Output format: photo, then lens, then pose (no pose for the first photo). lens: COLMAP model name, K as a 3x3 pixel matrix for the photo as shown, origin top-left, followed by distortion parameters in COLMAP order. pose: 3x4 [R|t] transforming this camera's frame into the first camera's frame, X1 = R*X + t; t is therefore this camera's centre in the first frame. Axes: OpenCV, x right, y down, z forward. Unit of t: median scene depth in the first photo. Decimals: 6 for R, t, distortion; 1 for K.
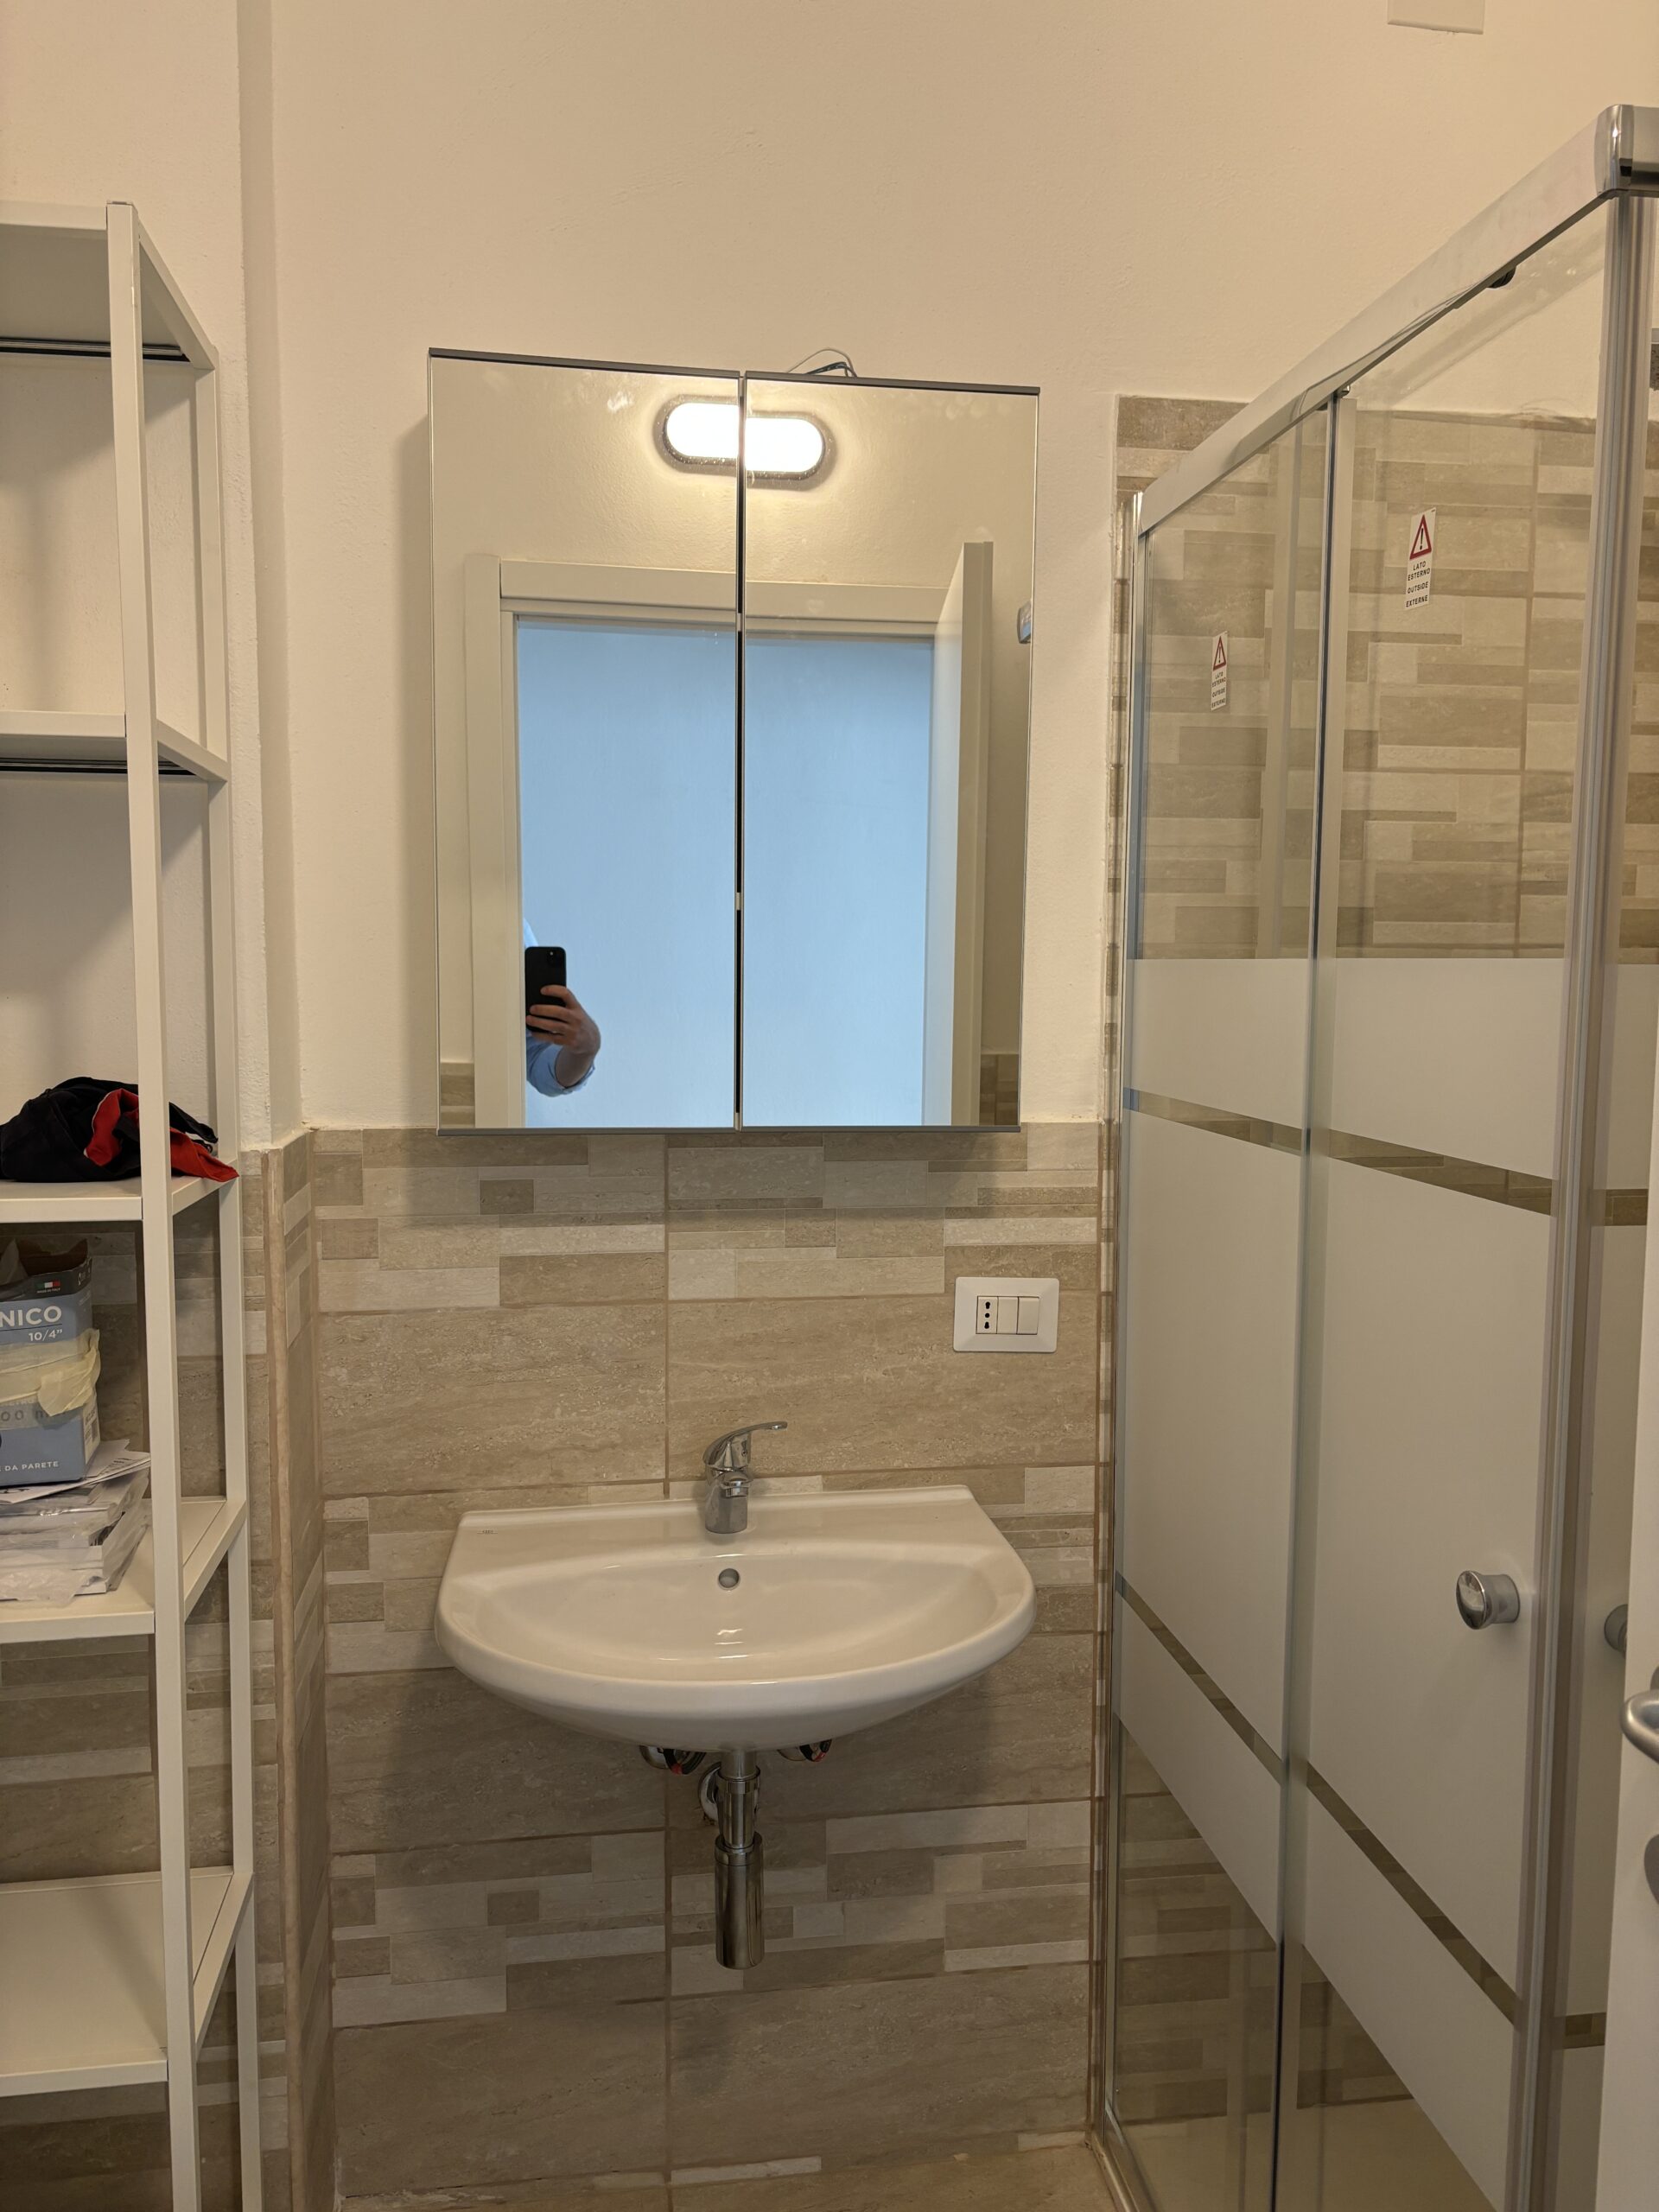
lens RADIAL K [[1671.0, 0, 824.0], [0, 1671.0, 1106.9], [0, 0, 1]] dist [0.043073, -0.045006]
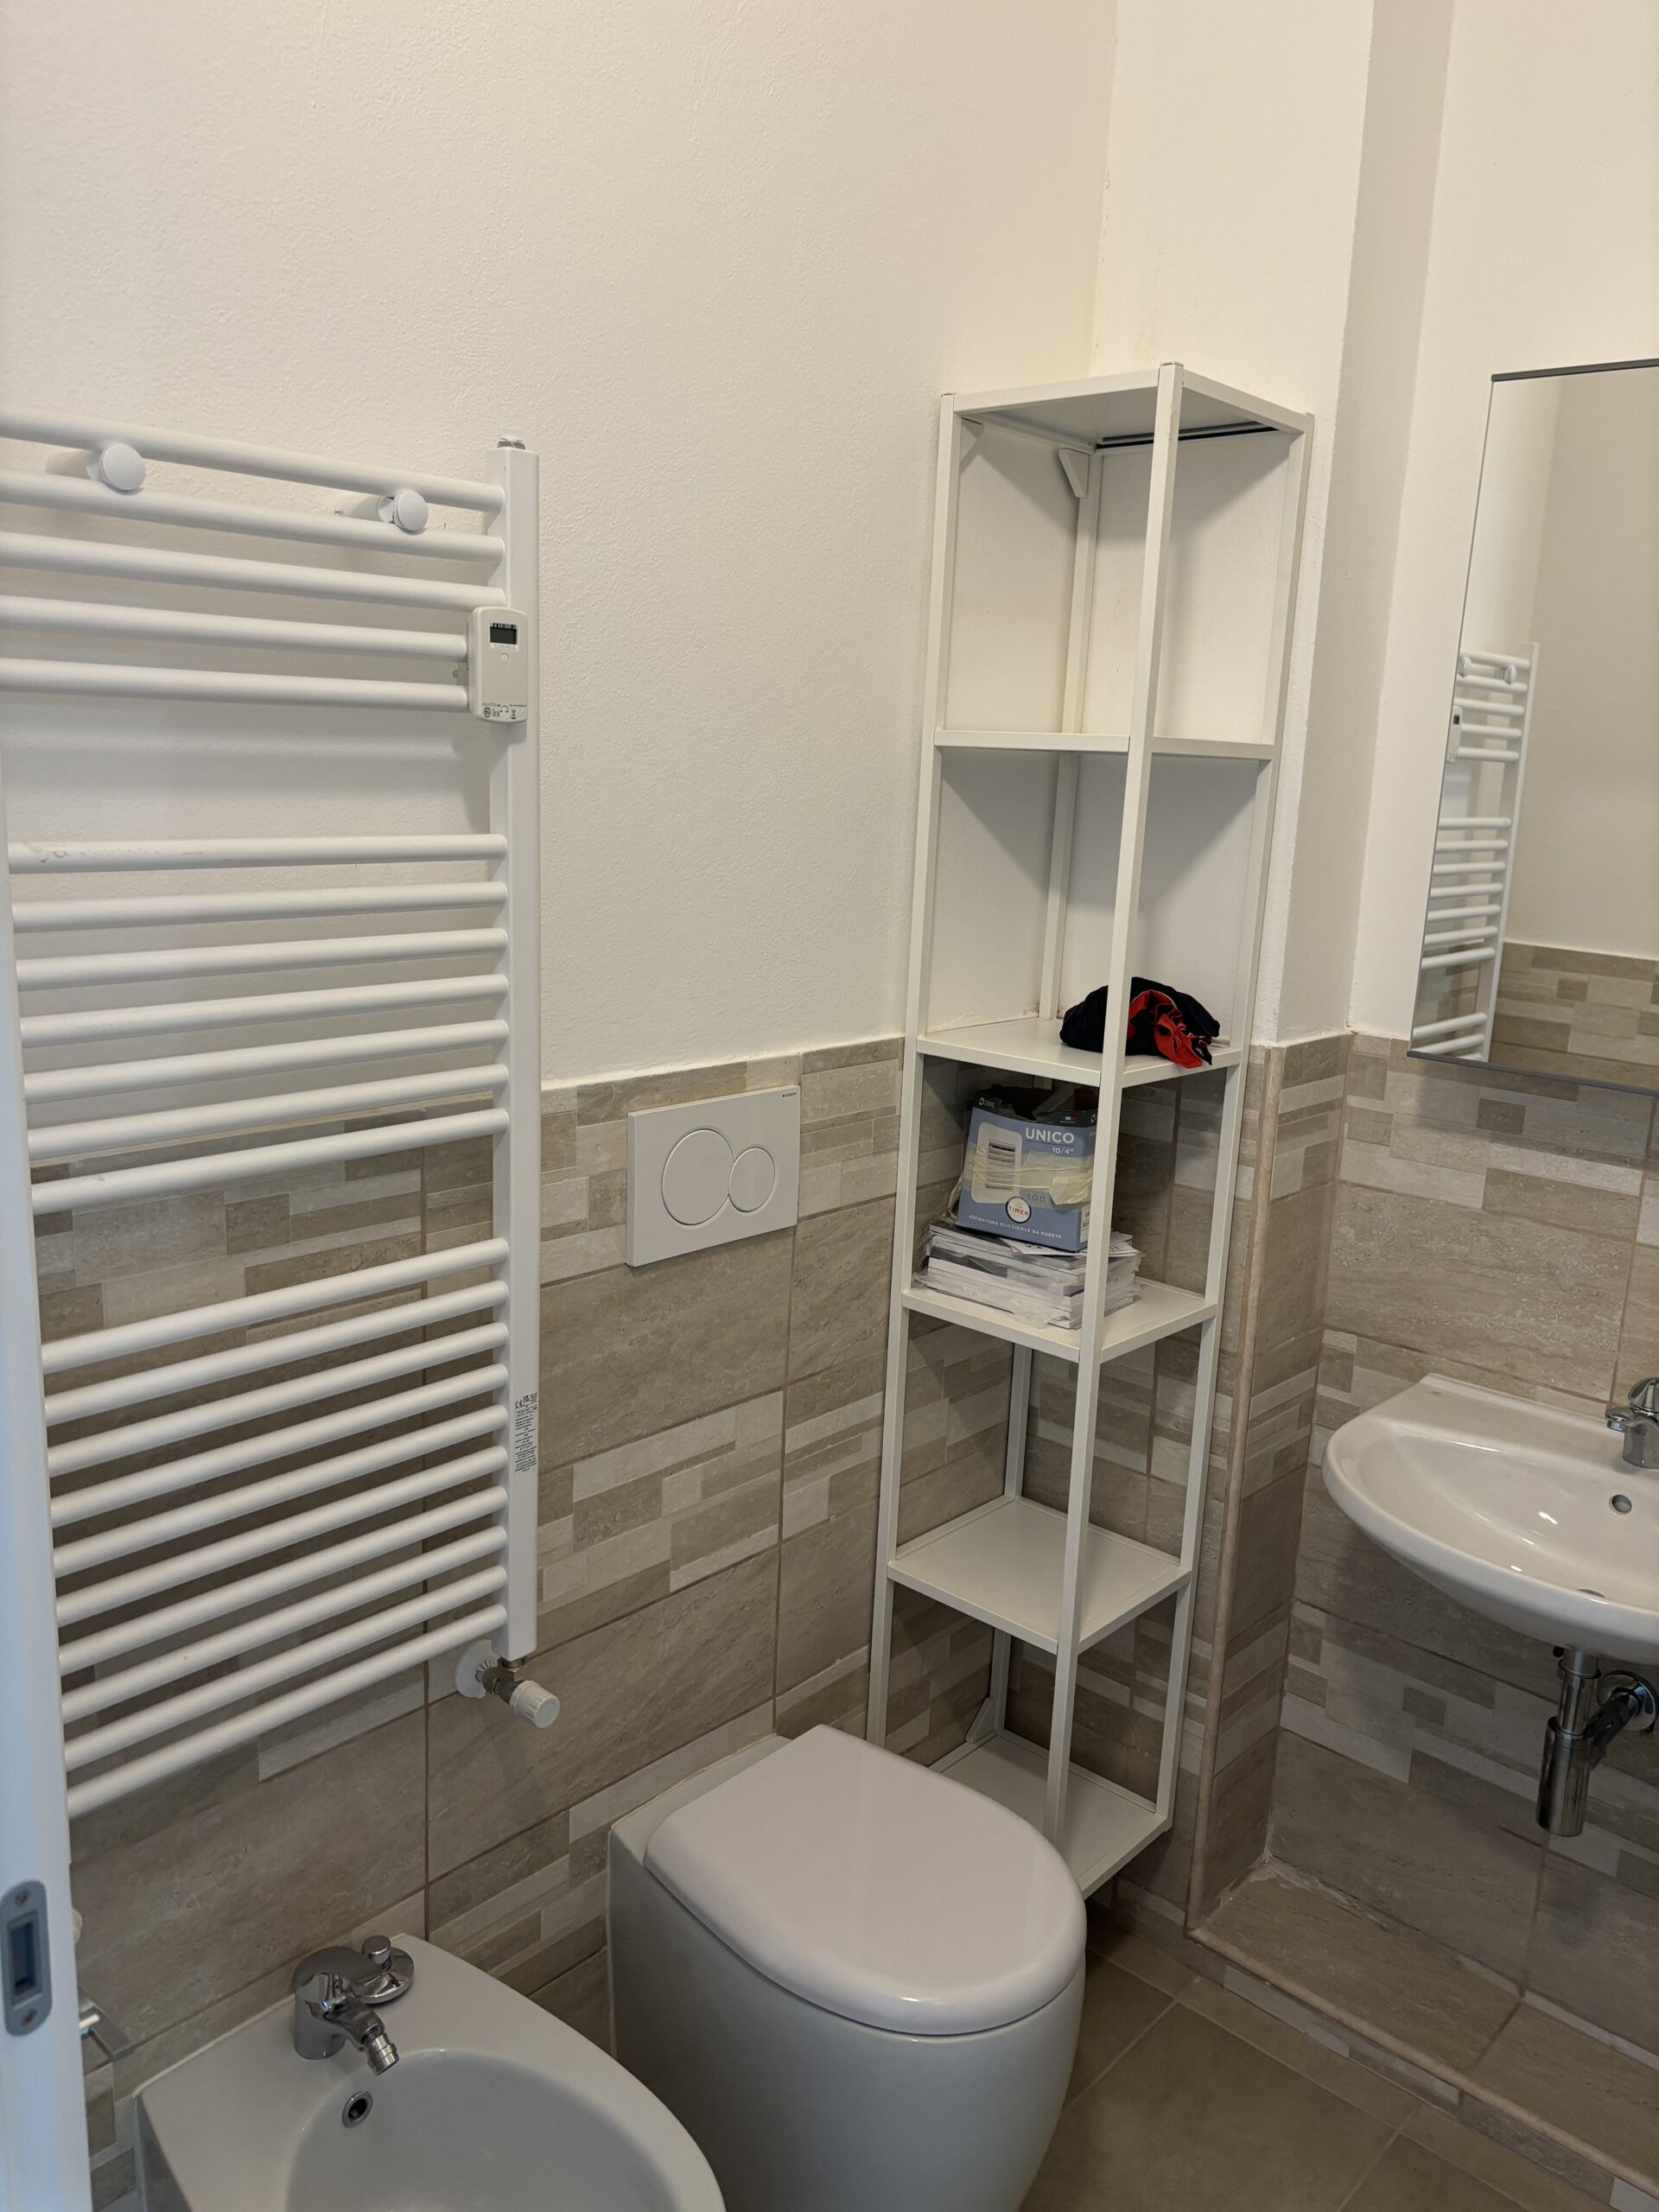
lens RADIAL K [[1671.0, 0, 830.3], [0, 1671.0, 1106.5], [0, 0, 1]] dist [0.043073, -0.045006]
pose [[0.636145, 0.186817, -0.748612, 0.368974], [-0.106893, 0.982228, 0.154282, -0.079524], [0.764129, -0.018124, 0.644808, -0.078365]]
